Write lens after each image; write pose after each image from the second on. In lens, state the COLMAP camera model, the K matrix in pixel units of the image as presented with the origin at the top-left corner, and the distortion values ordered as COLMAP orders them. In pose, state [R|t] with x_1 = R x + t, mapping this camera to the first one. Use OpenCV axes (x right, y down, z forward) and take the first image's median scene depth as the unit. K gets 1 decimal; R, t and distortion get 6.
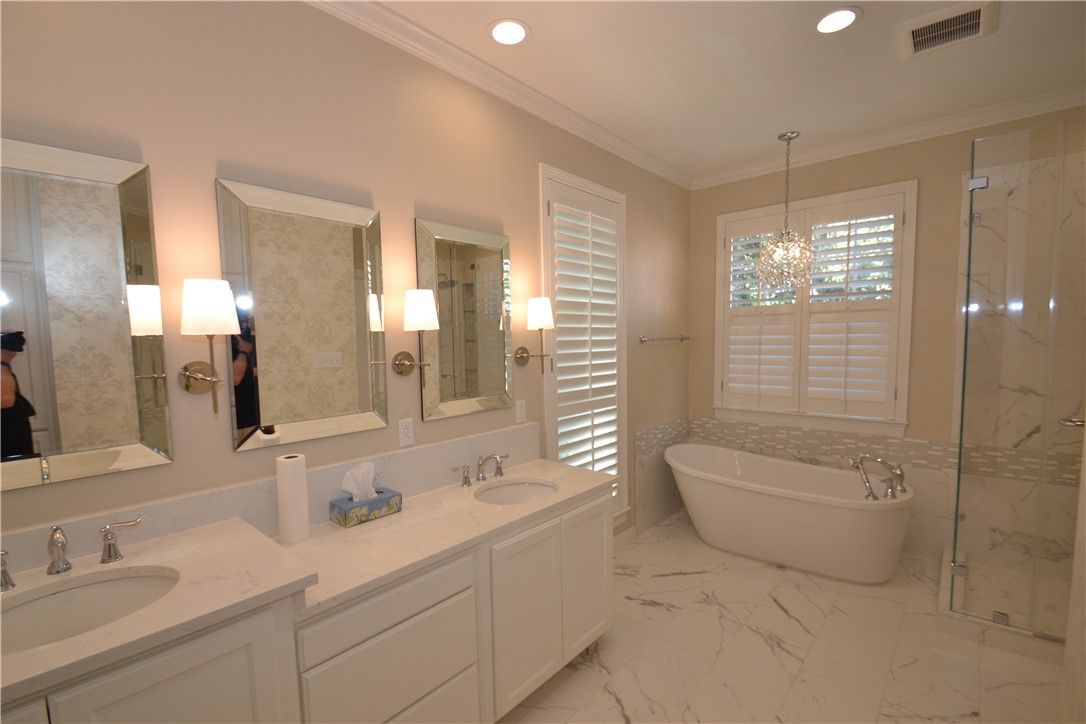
lens RADIAL K [[494.7, 0, 545.0], [0, 494.7, 340.1], [0, 0, 1]] dist [0.000559, 0.000178]
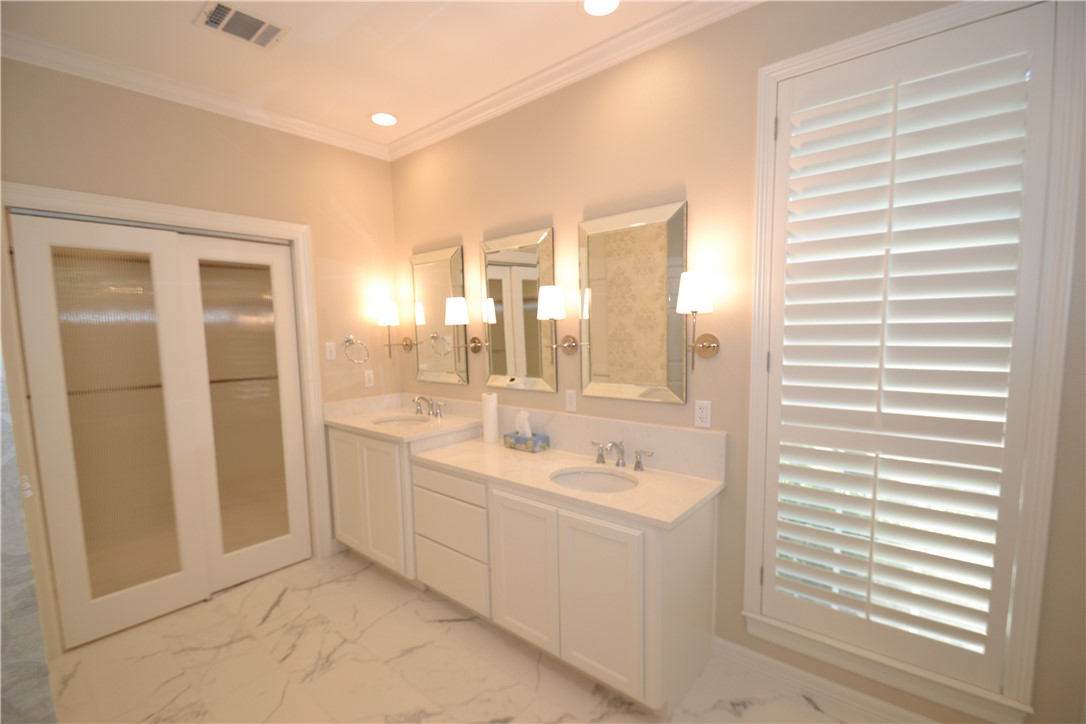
lens RADIAL K [[470.5, 0, 543.0], [0, 470.5, 362.0], [0, 0, 1]] dist [-0.001026, -0.000054]
pose [[0.025243, 0.074058, -0.996934, 0.833517], [0.003966, 0.997237, 0.074181, 0.001868], [0.999673, -0.005826, 0.024880, 0.850038]]
